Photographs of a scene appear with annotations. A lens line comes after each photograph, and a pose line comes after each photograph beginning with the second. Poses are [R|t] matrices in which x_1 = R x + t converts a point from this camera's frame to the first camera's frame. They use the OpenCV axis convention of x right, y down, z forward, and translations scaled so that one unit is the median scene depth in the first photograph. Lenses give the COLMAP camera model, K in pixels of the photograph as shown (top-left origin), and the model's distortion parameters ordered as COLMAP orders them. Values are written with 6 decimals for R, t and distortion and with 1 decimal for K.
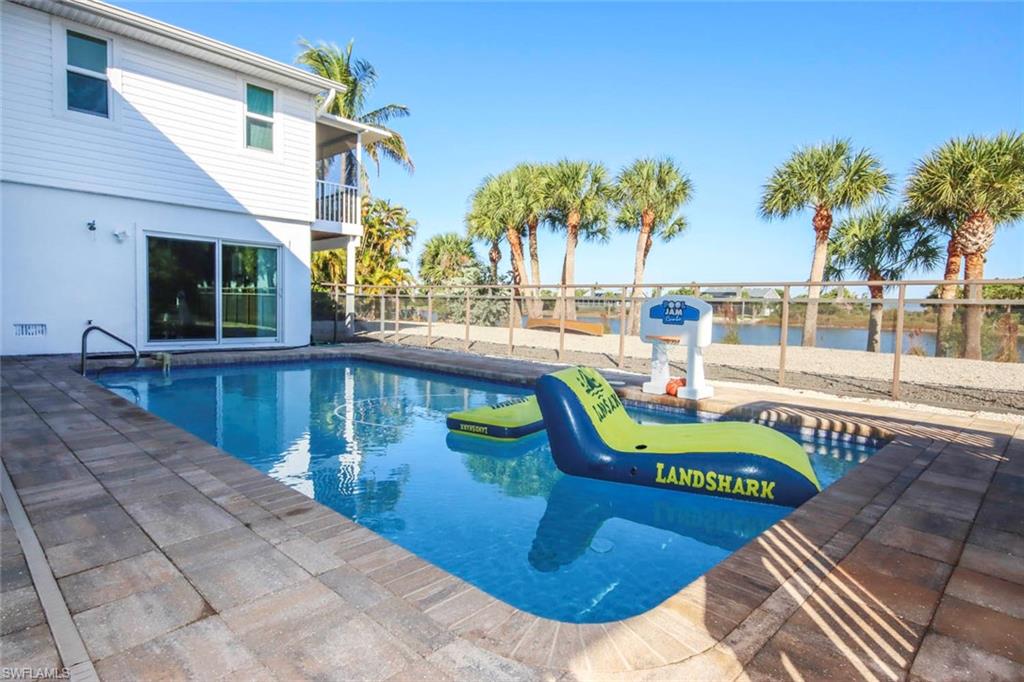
lens RADIAL K [[584.0, 0, 512.6], [0, 584.0, 322.9], [0, 0, 1]] dist [0.024634, 0.000012]
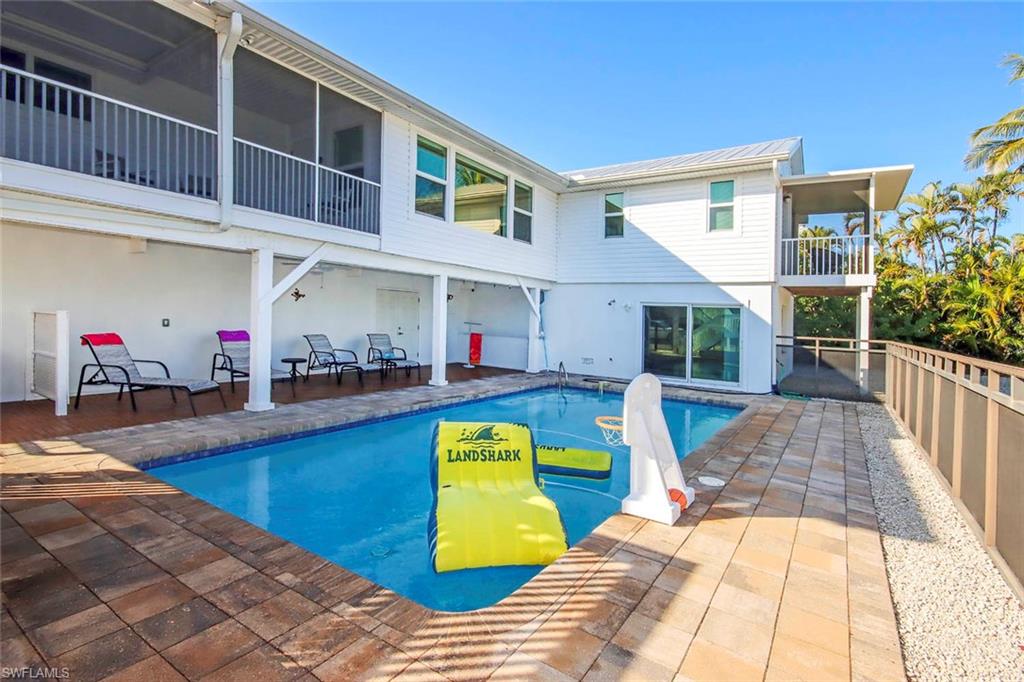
lens RADIAL K [[477.3, 0, 511.1], [0, 477.3, 322.4], [0, 0, 1]] dist [-0.020128, 0.000008]
pose [[0.186976, -0.012678, -0.982283, 0.477384], [-0.062347, 0.997748, -0.024745, -0.046708], [0.980384, 0.065869, 0.185765, 0.388942]]
